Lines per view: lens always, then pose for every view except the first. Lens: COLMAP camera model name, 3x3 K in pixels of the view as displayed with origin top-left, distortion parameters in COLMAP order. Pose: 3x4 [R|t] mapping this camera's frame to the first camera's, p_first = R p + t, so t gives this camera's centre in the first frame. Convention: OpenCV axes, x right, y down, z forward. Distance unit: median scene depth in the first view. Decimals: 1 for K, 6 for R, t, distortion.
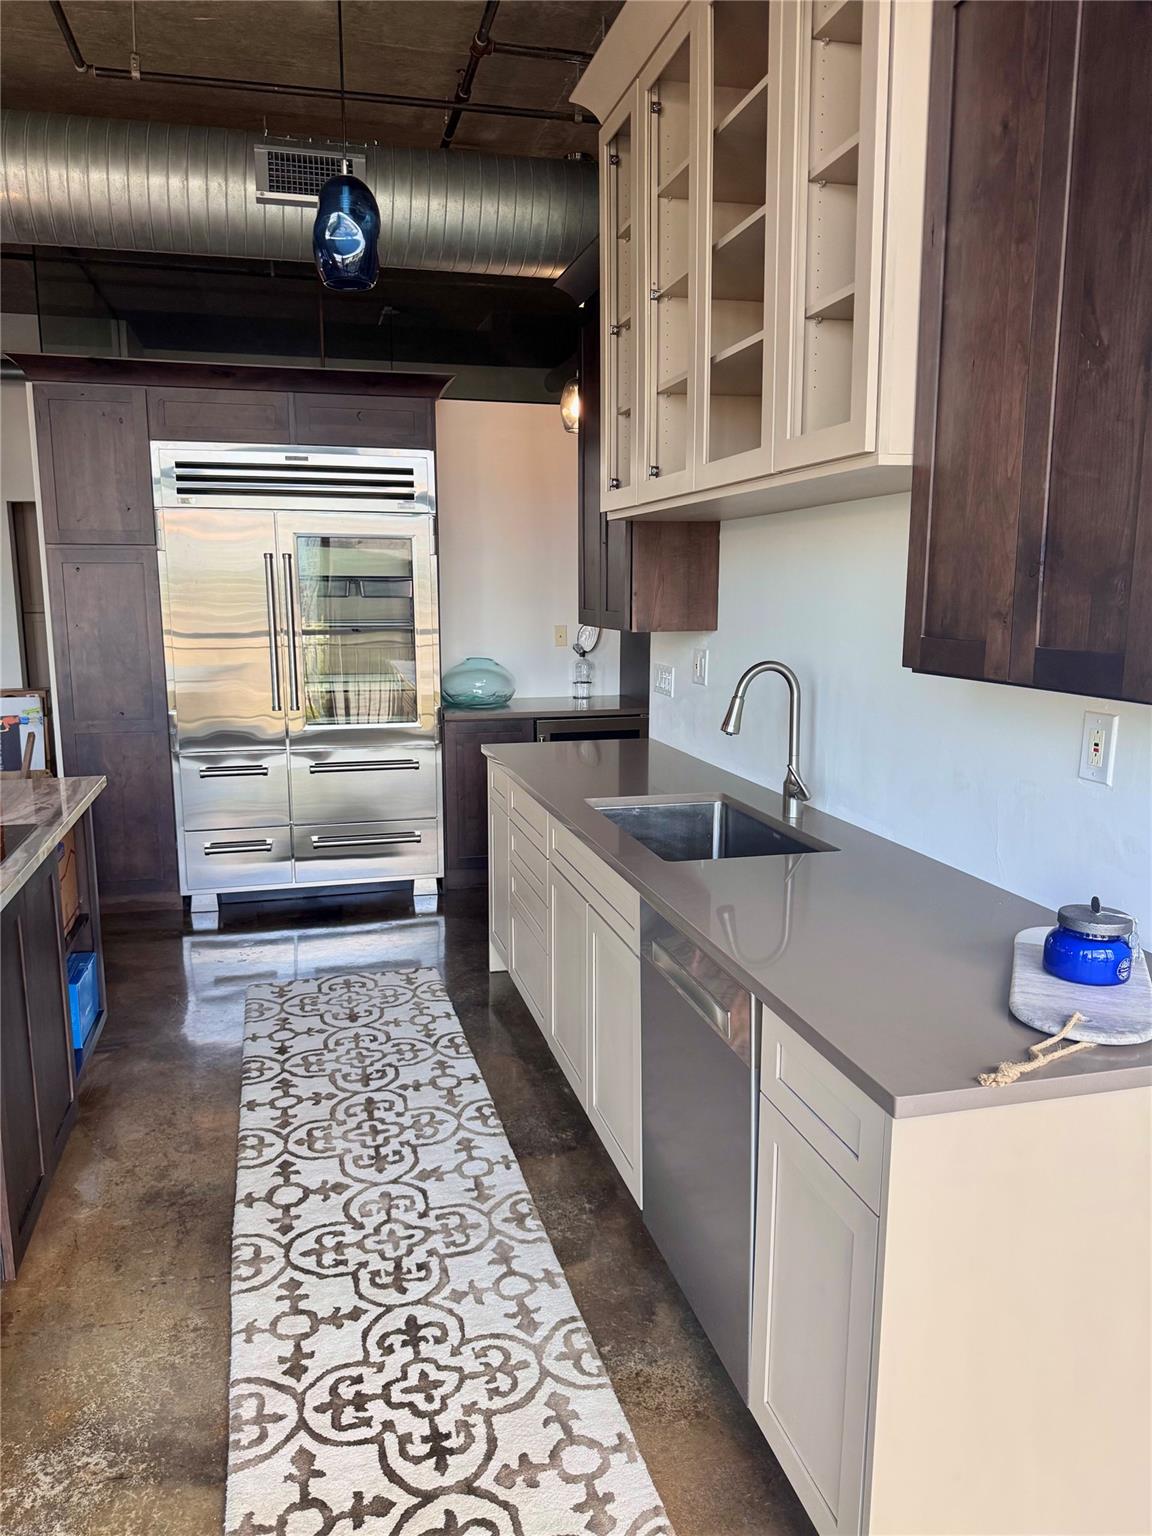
lens RADIAL K [[1087.9, 0, 563.7], [0, 1087.9, 766.1], [0, 0, 1]] dist [0.107459, -0.171923]
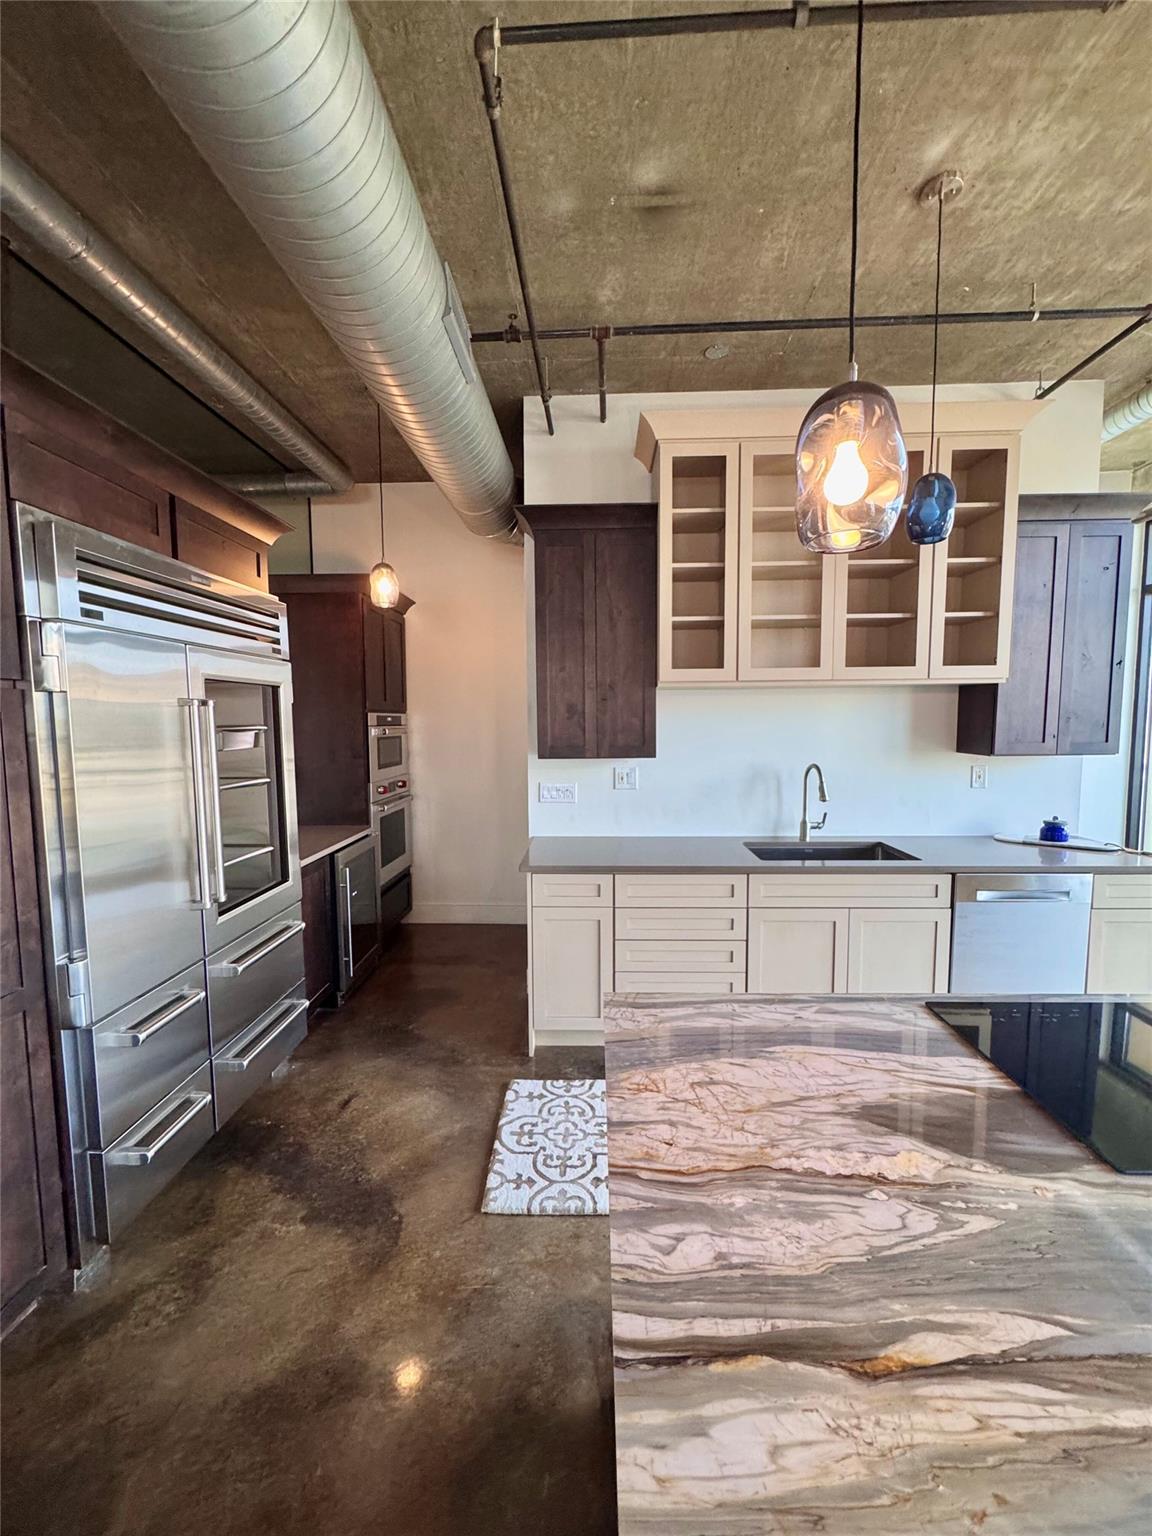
lens RADIAL K [[611.5, 0, 579.3], [0, 611.5, 766.0], [0, 0, 1]] dist [-0.001362, 0.000216]
pose [[0.272354, -0.077226, 0.959093, -0.942710], [0.168903, 0.985134, 0.031359, -0.186140], [-0.947257, 0.153453, 0.281349, 1.016248]]
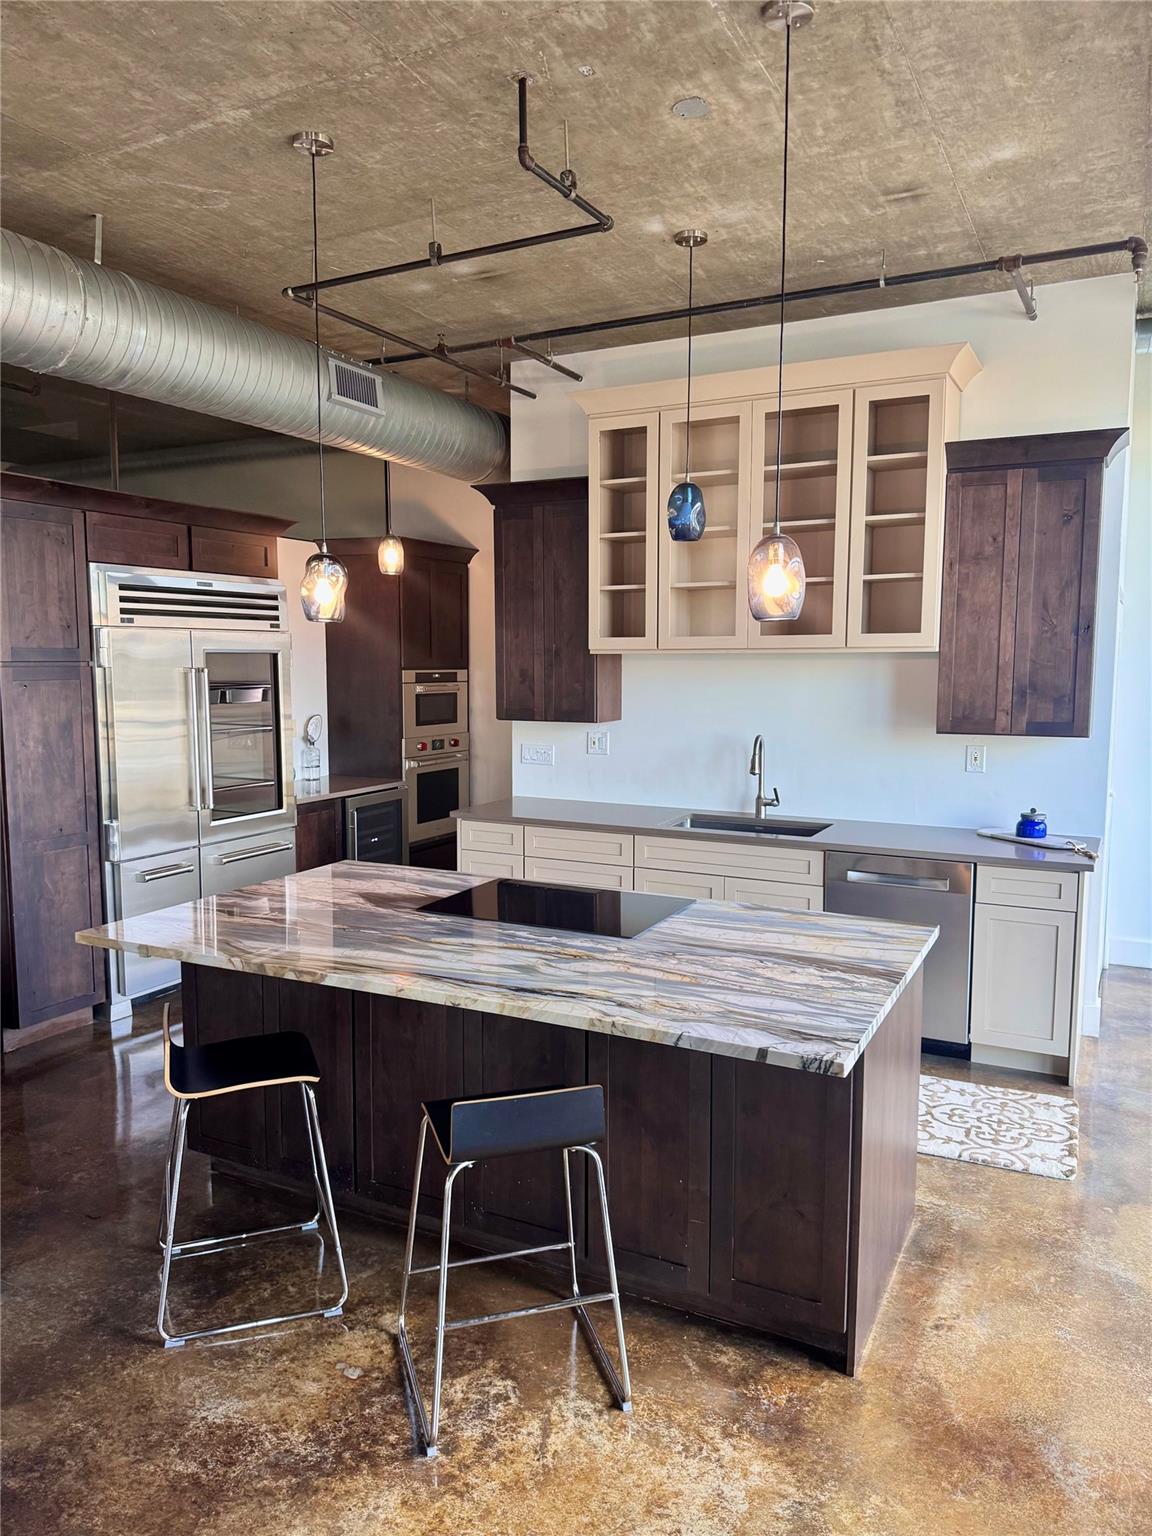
lens RADIAL K [[1073.5, 0, 576.0], [0, 1073.5, 768.0], [0, 0, 1]] dist [0.107325, -0.165546]
pose [[0.656365, -0.076369, 0.750568, -1.327645], [0.124664, 0.992166, -0.008067, -0.059543], [-0.744072, 0.098864, 0.660744, 0.007612]]
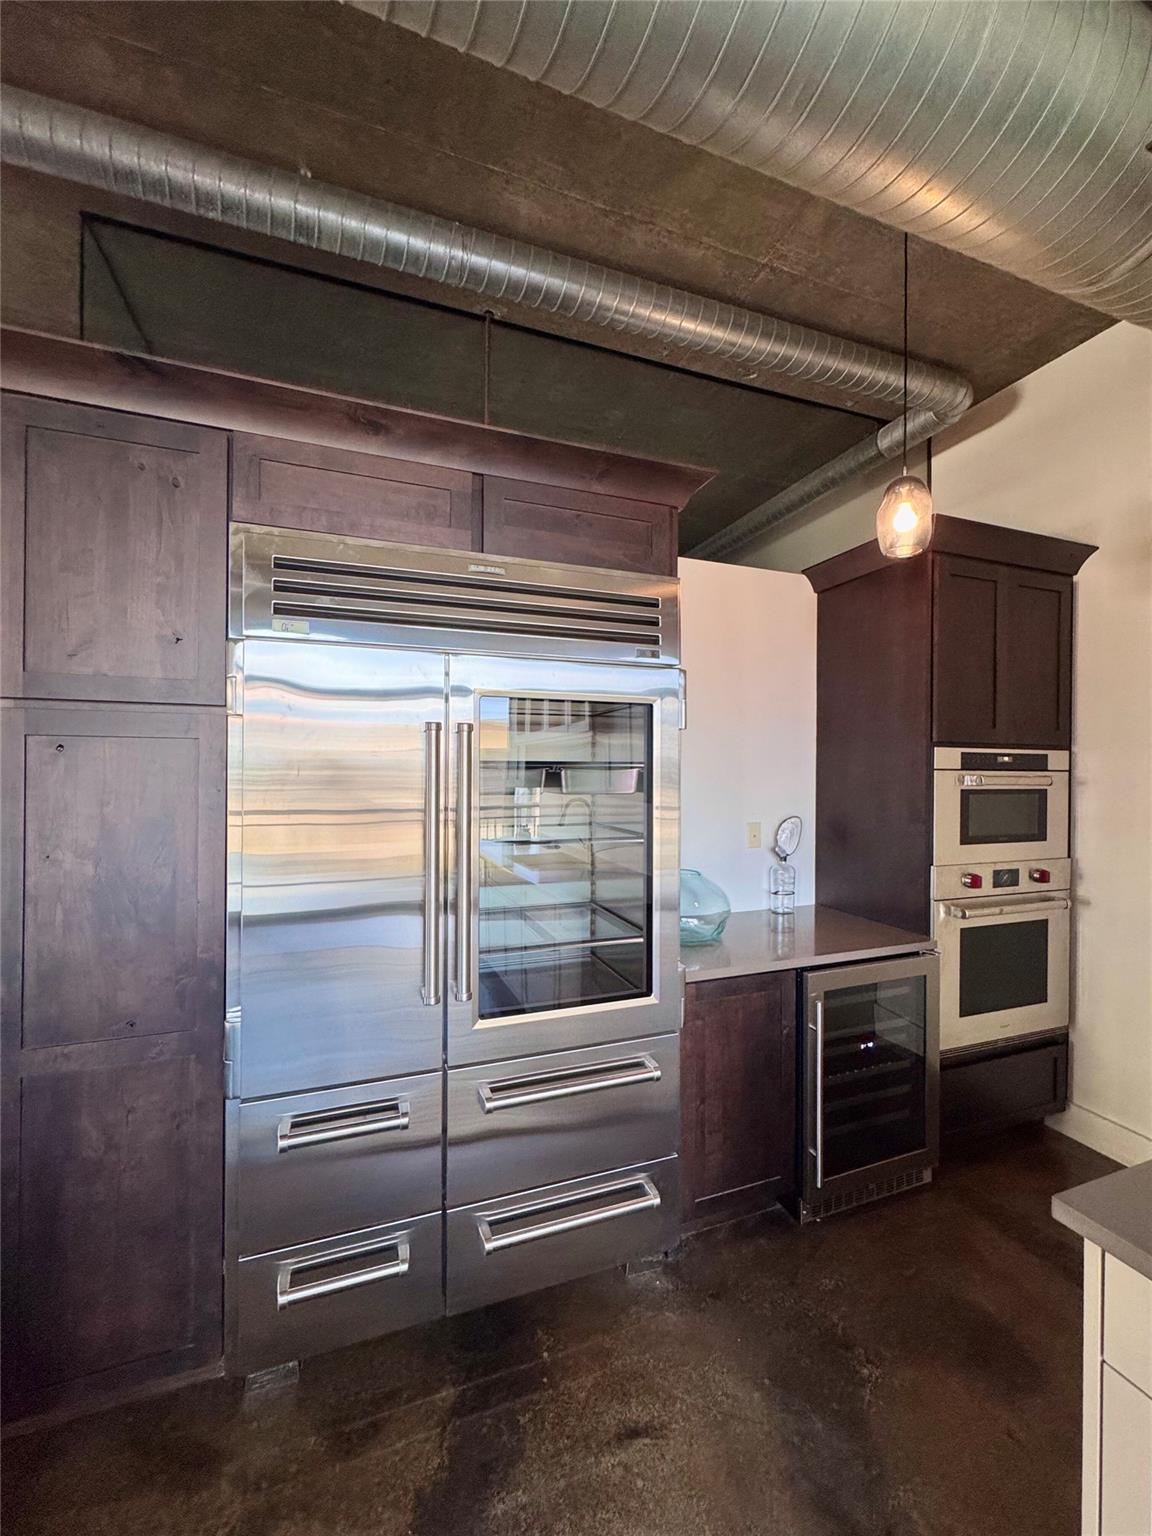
lens RADIAL K [[611.5, 0, 579.3], [0, 611.5, 766.0], [0, 0, 1]] dist [-0.001362, 0.000216]
pose [[0.993086, 0.006829, 0.117191, -0.364606], [0.012947, 0.985844, -0.167166, -0.186215], [-0.116674, 0.167528, 0.978939, 1.085231]]
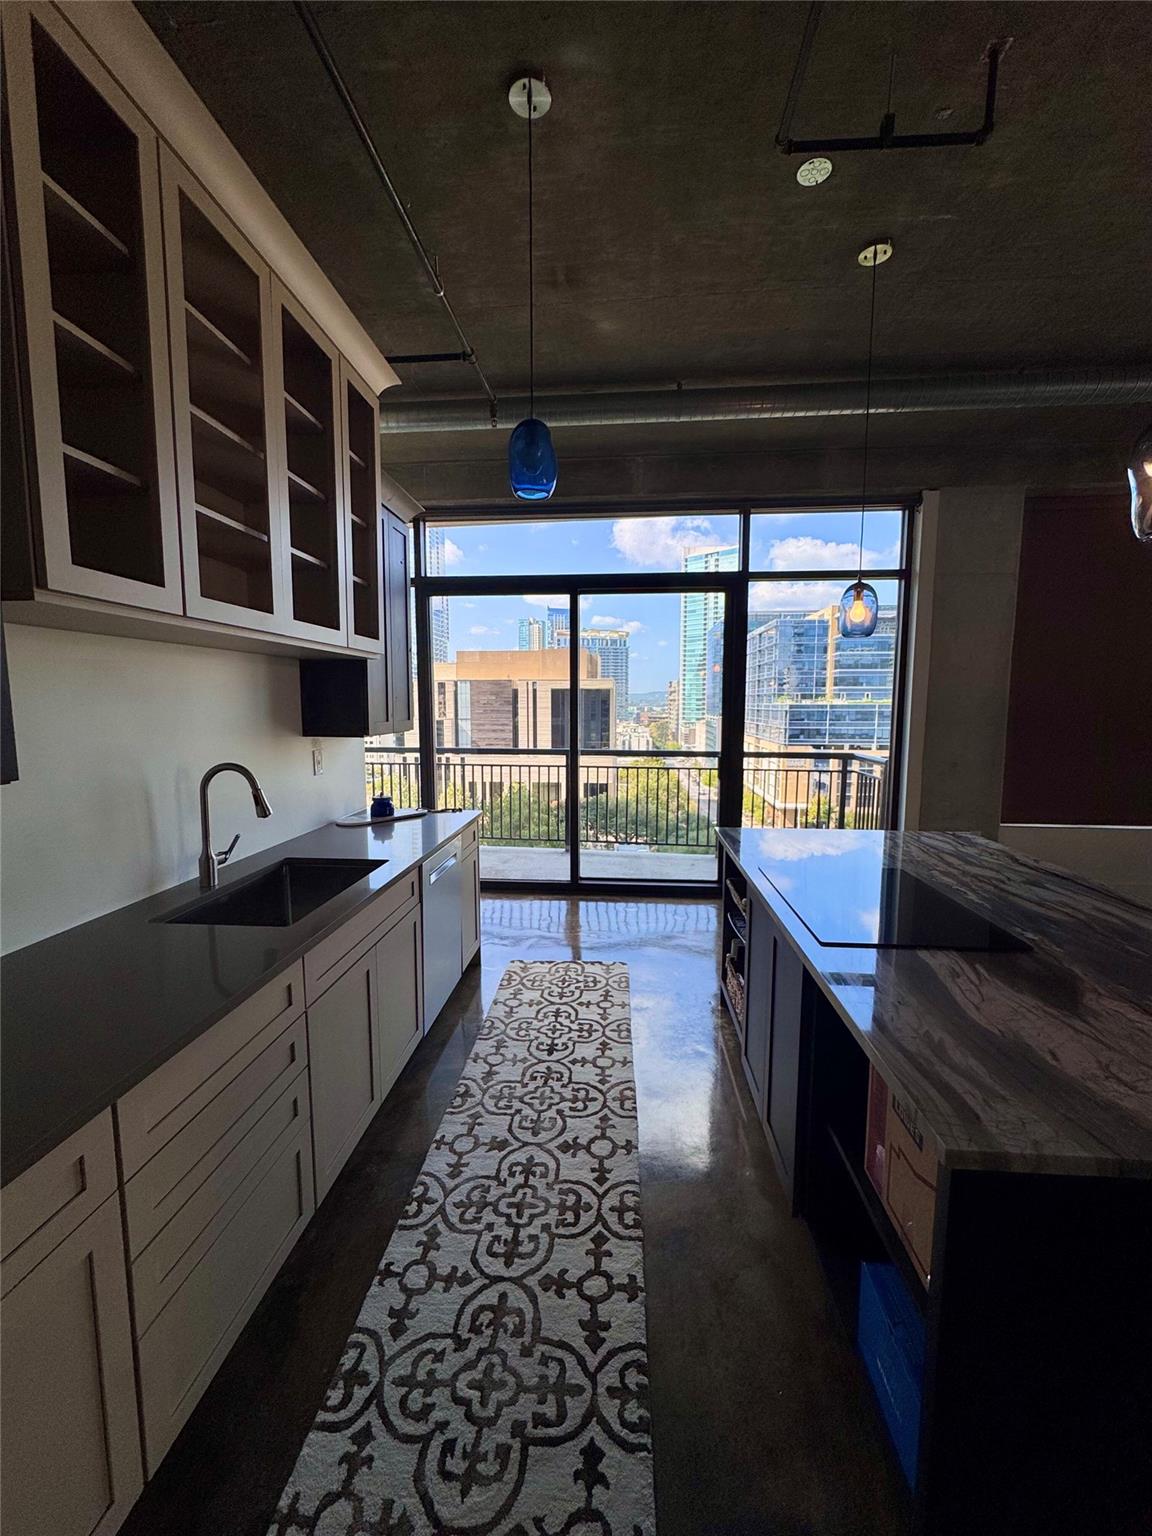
lens RADIAL K [[611.5, 0, 579.3], [0, 611.5, 766.0], [0, 0, 1]] dist [-0.001362, 0.000216]
pose [[-0.947967, -0.033440, 0.316607, -0.405925], [0.053244, 0.963810, 0.261218, -0.243462], [-0.313884, 0.264484, -0.911880, 1.426541]]
